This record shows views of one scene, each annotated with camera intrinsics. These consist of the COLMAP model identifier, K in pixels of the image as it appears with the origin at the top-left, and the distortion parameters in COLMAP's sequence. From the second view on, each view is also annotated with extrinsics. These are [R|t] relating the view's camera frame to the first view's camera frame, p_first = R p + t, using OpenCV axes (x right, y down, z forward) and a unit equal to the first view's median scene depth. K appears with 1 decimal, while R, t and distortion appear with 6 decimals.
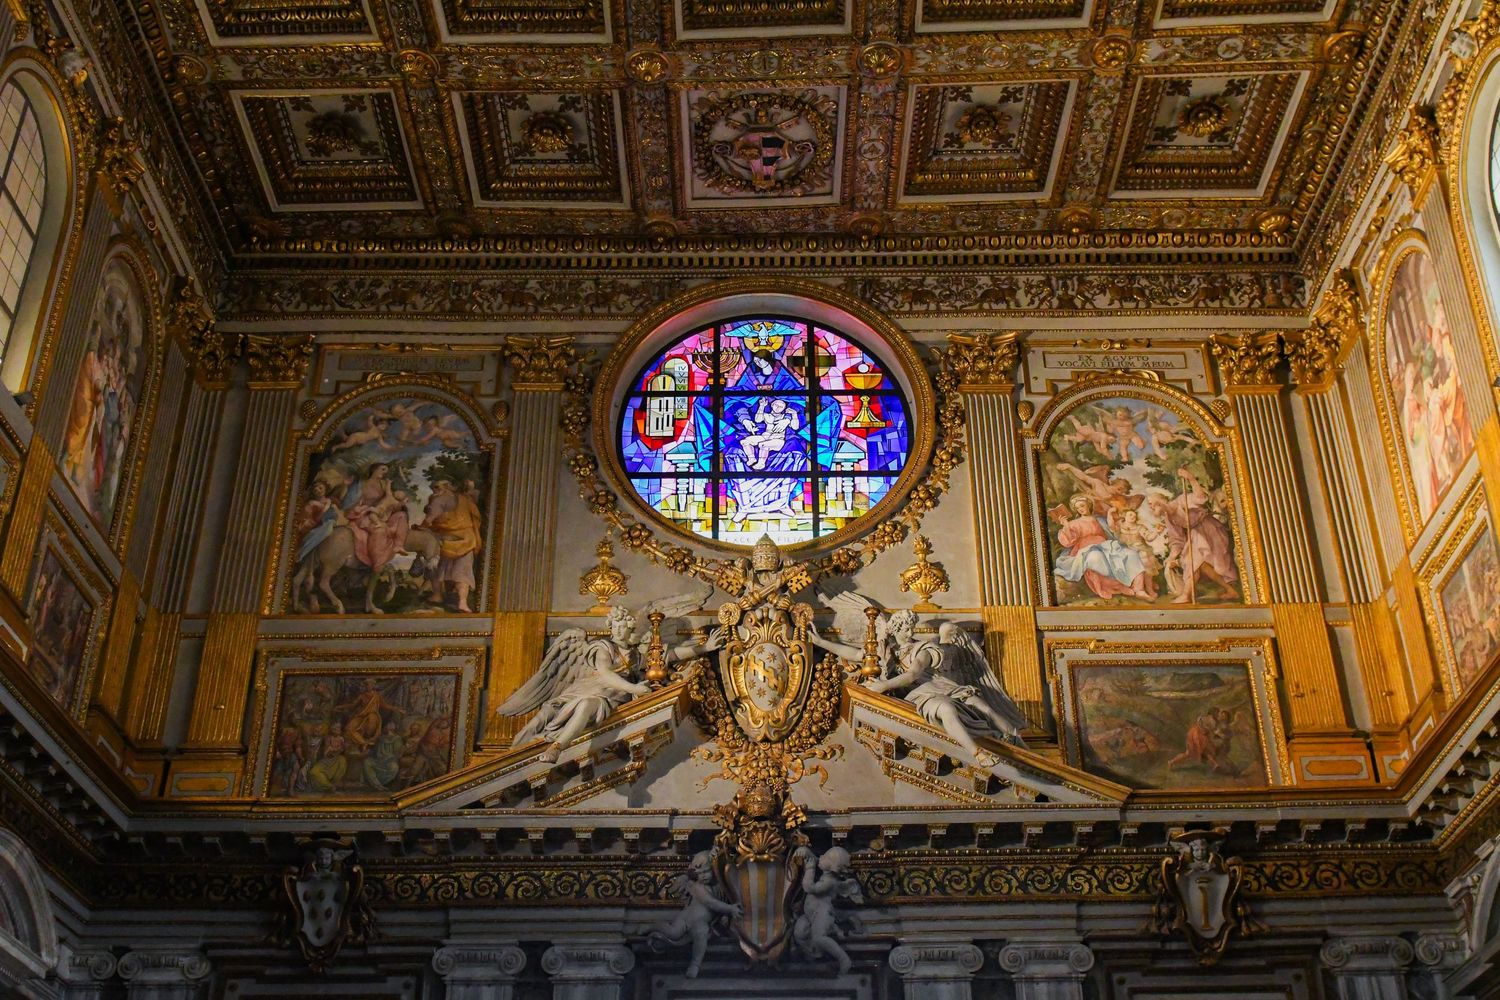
lens RADIAL K [[1673.9, 0, 750.0], [0, 1673.9, 500.0], [0, 0, 1]] dist [-0.005041, -0.001278]
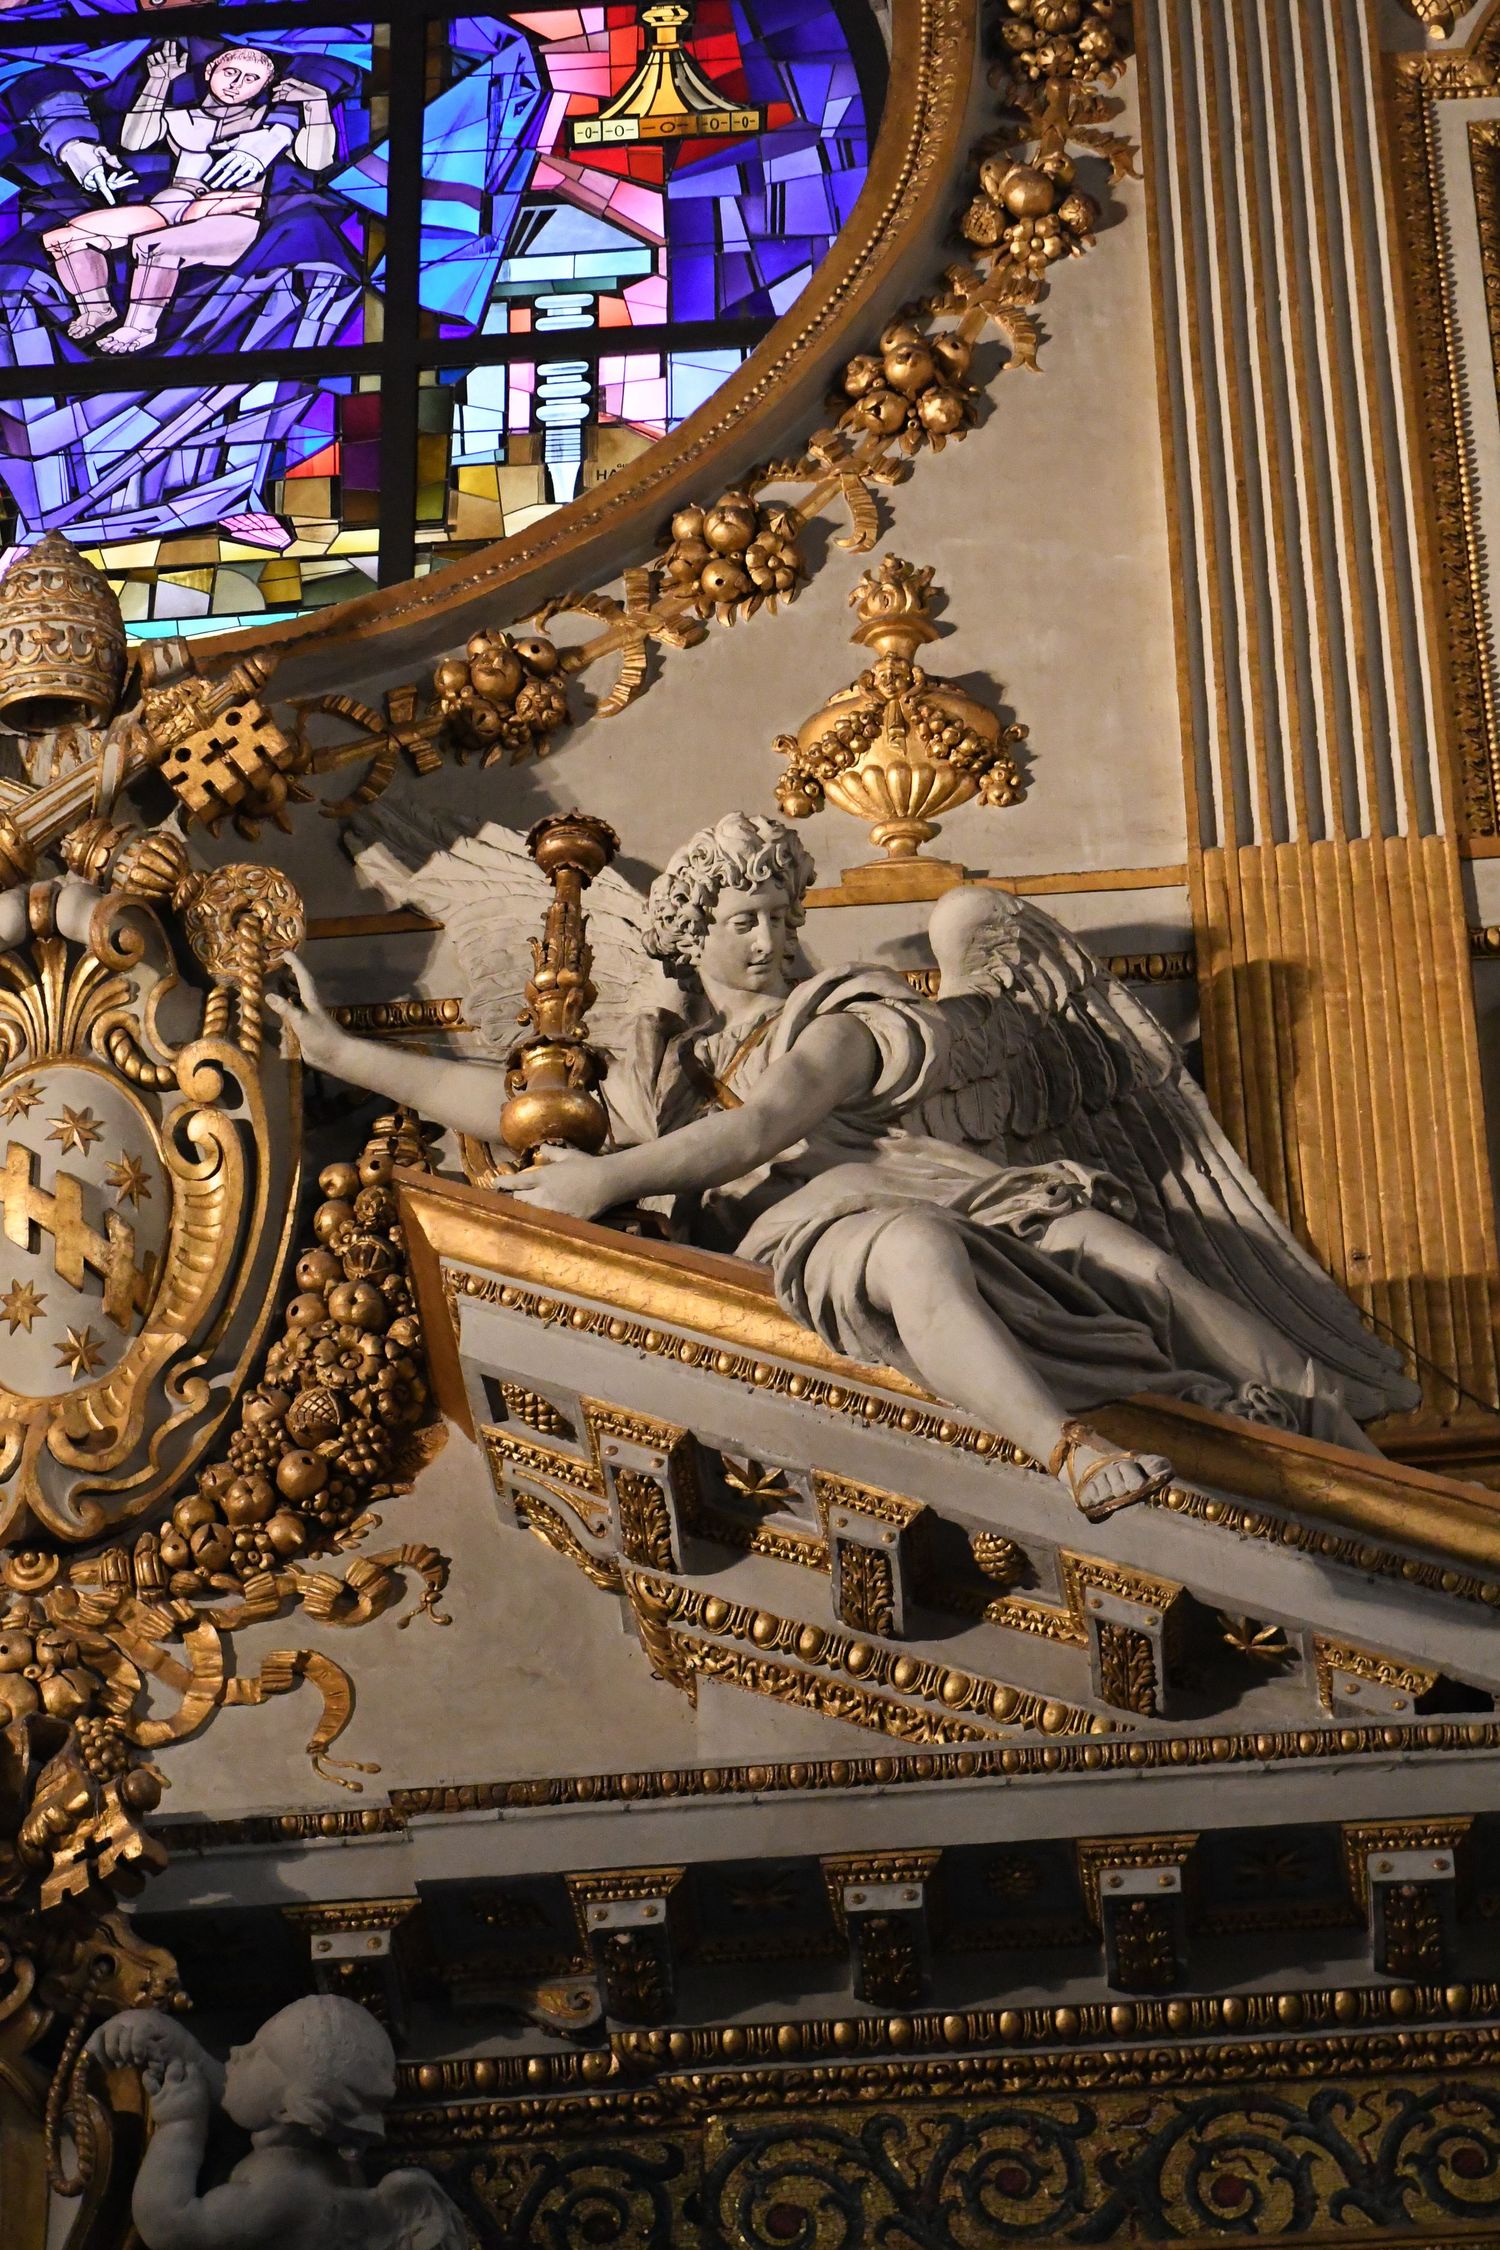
lens RADIAL K [[6359.8, 0, 750.0], [0, 6359.8, 1125.0], [0, 0, 1]] dist [0.171511, -0.896654]
pose [[0.996422, -0.053607, -0.065343, 0.136217], [0.046685, 0.993563, -0.103210, 0.170510], [0.070455, 0.099790, 0.992511, 0.275445]]
